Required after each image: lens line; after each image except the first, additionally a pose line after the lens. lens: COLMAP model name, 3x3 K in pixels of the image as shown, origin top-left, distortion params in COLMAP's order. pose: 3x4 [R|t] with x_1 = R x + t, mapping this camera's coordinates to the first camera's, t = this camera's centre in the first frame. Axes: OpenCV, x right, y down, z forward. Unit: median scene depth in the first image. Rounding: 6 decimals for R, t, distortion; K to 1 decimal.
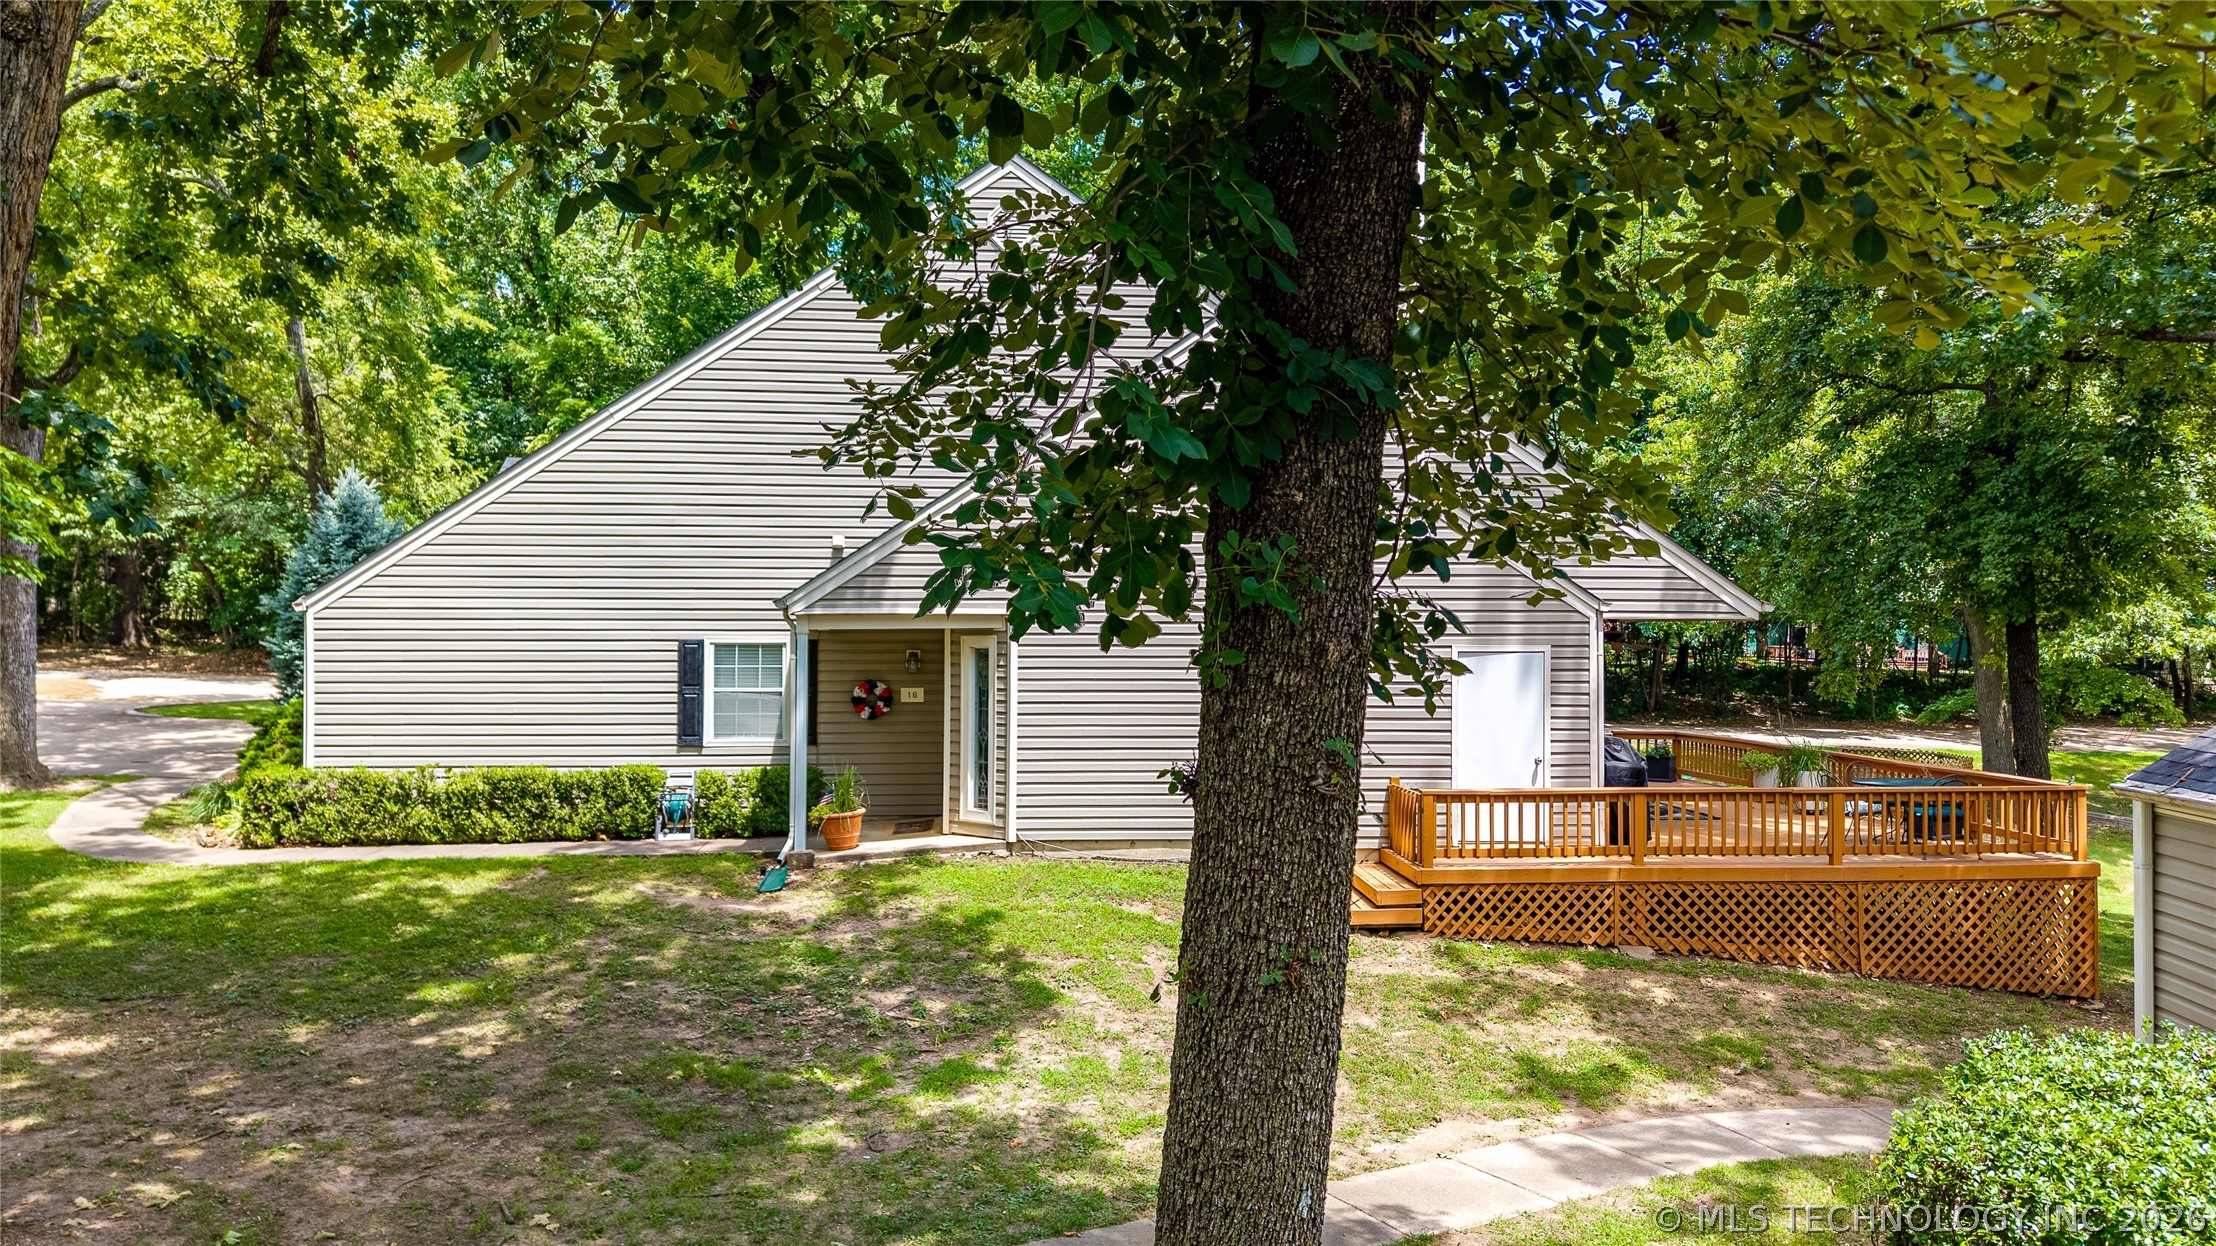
lens RADIAL K [[1542.0, 0, 1118.6], [0, 1542.0, 618.3], [0, 0, 1]] dist [0.049363, -0.035301]
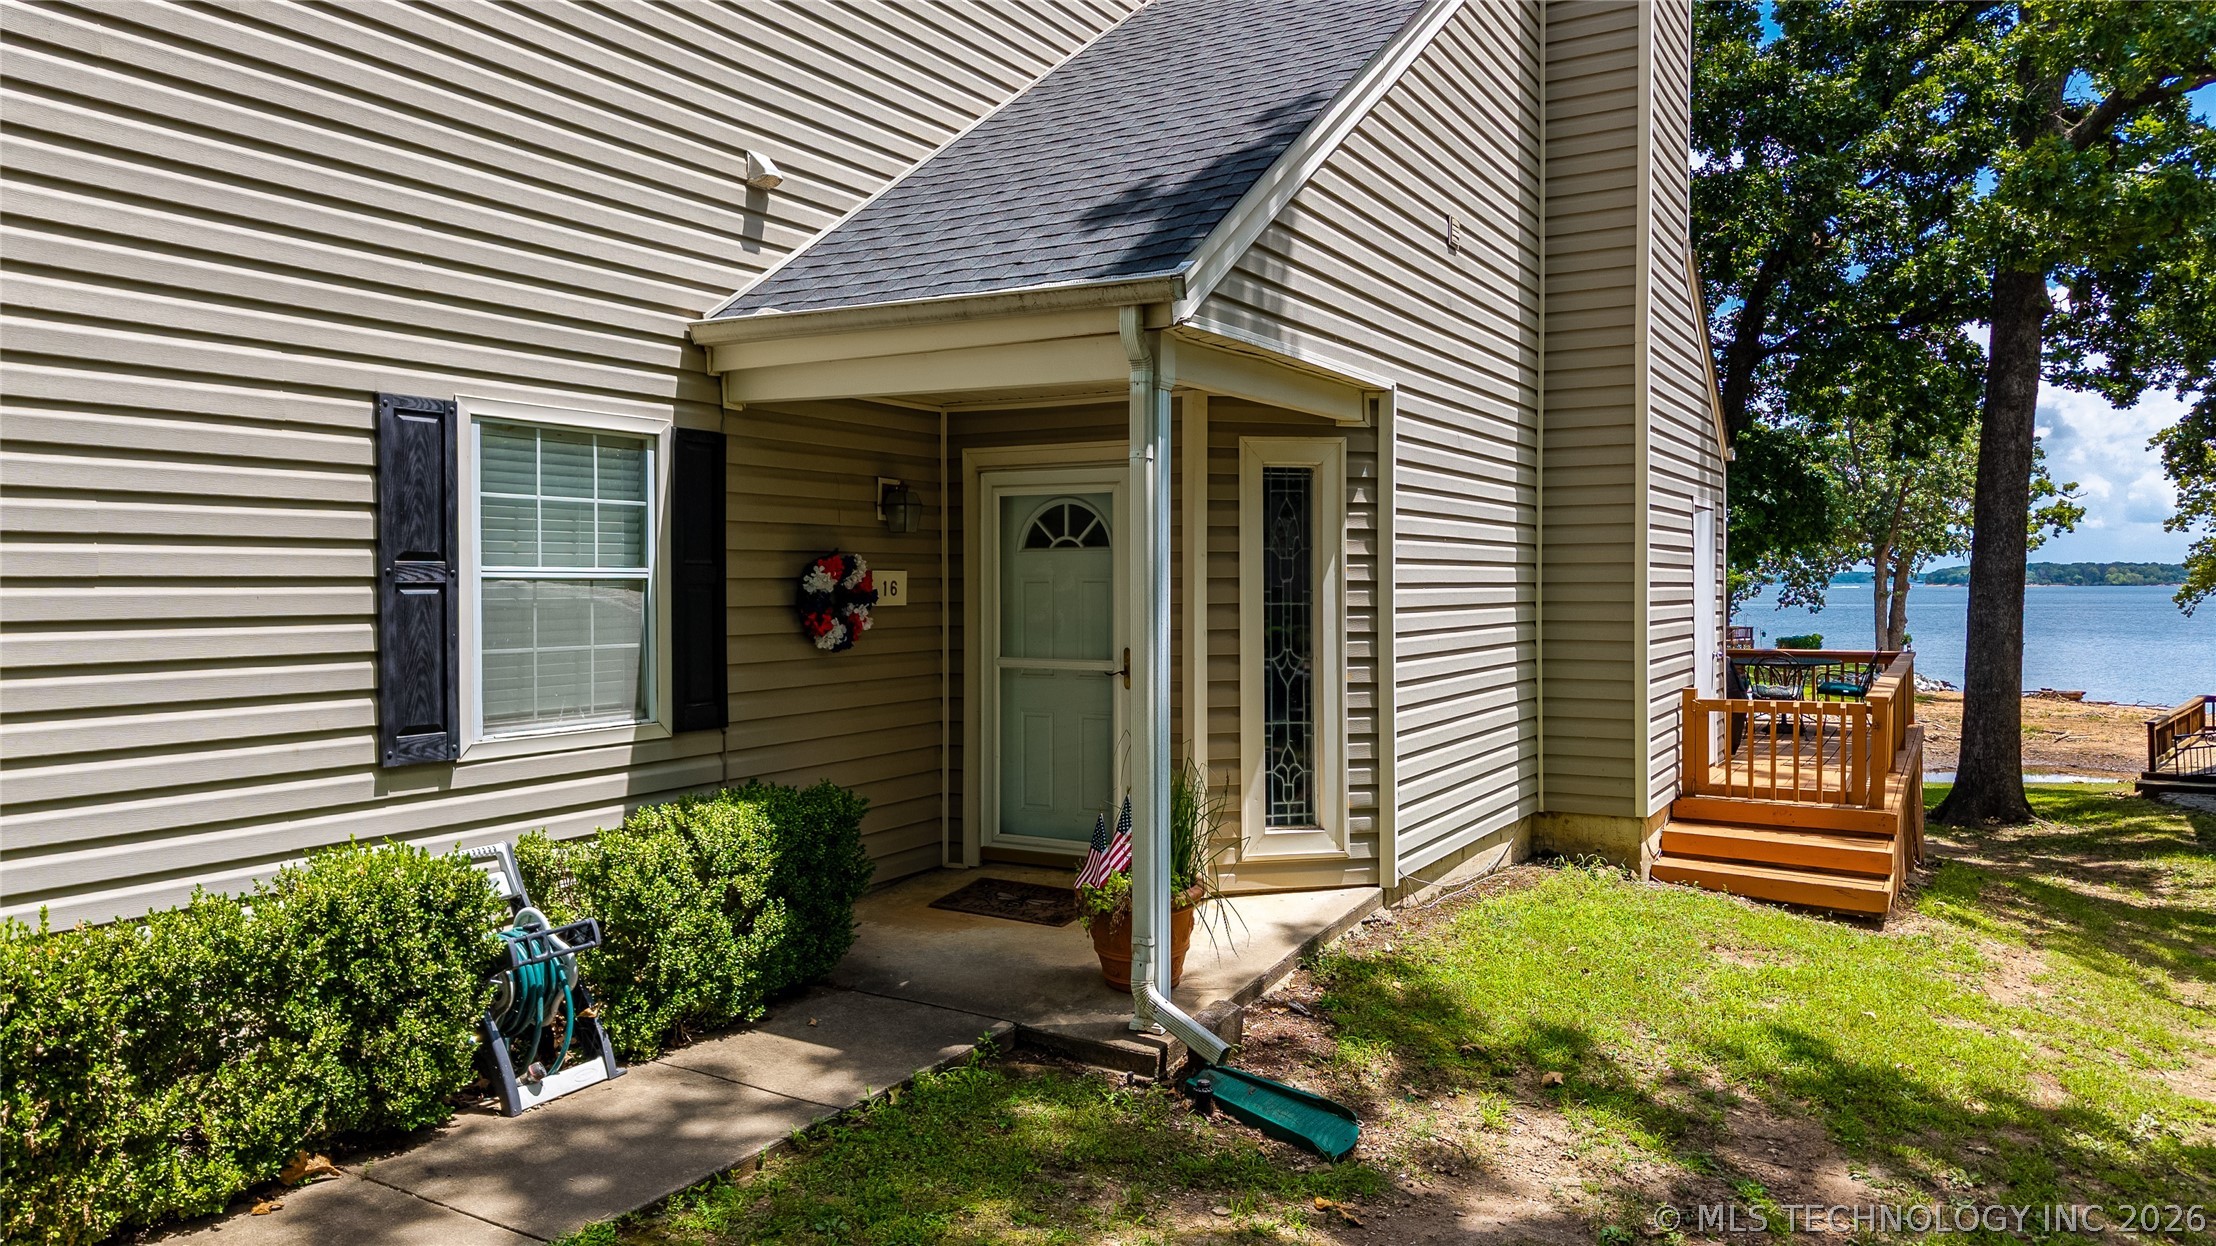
lens RADIAL K [[1542.0, 0, 1086.7], [0, 1542.0, 602.0], [0, 0, 1]] dist [0.049363, -0.035301]
pose [[0.548734, -0.012165, 0.835909, -0.450358], [-0.004183, 0.999842, 0.017297, 0.046370], [-0.835987, -0.012987, 0.548596, 0.736573]]
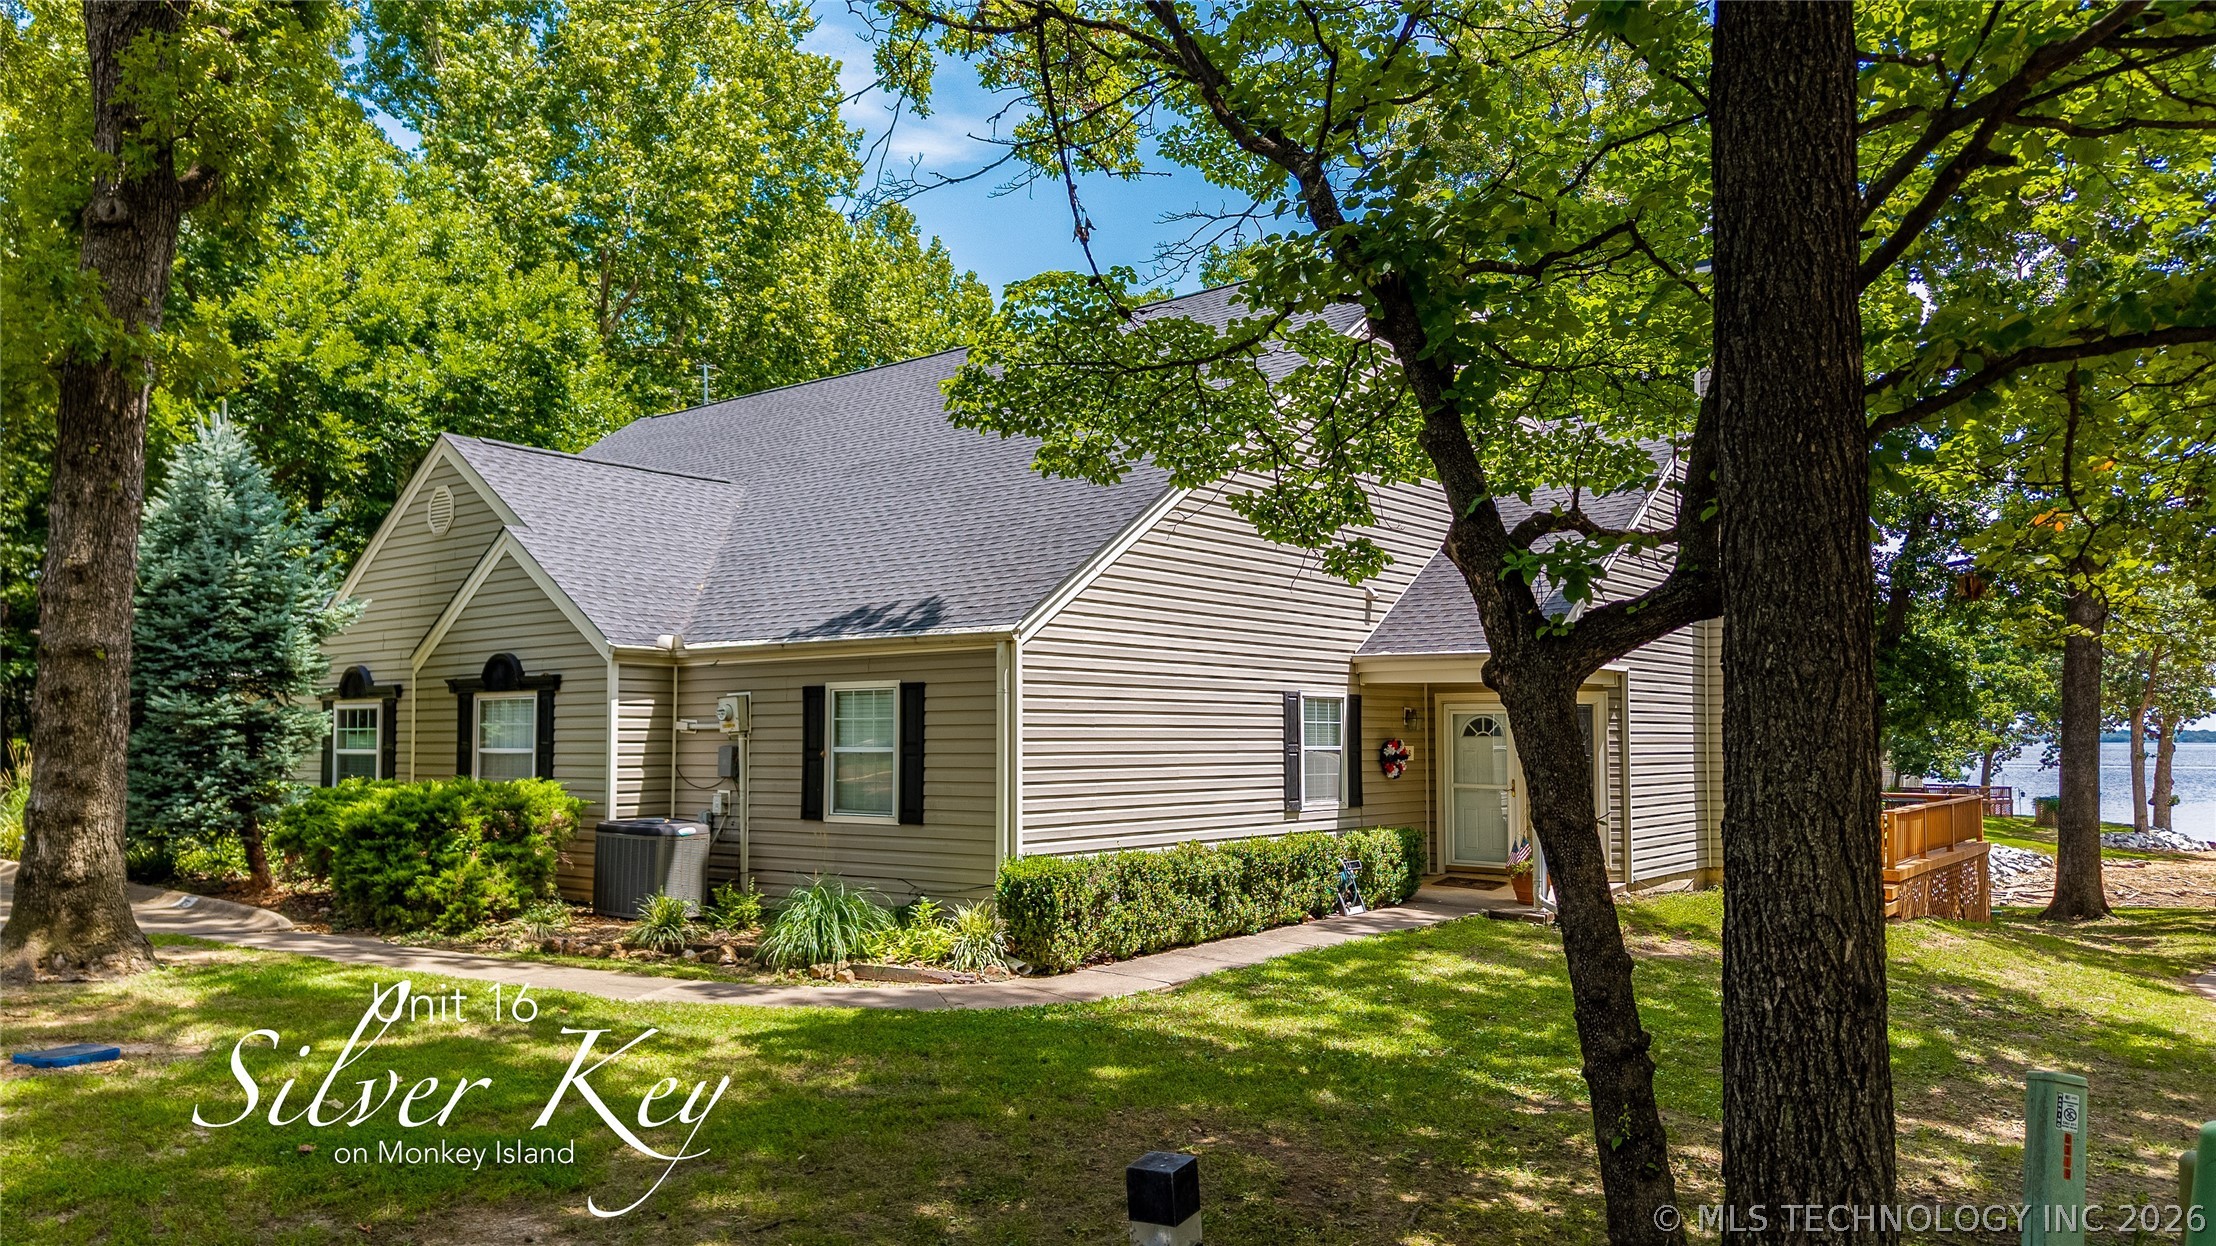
lens RADIAL K [[1542.0, 0, 1080.1], [0, 1542.0, 653.3], [0, 0, 1]] dist [0.049363, -0.035301]
pose [[0.671000, 0.041193, 0.740312, -1.015983], [-0.008142, 0.998805, -0.048196, 0.035381], [-0.741412, 0.026312, 0.670534, 0.494925]]
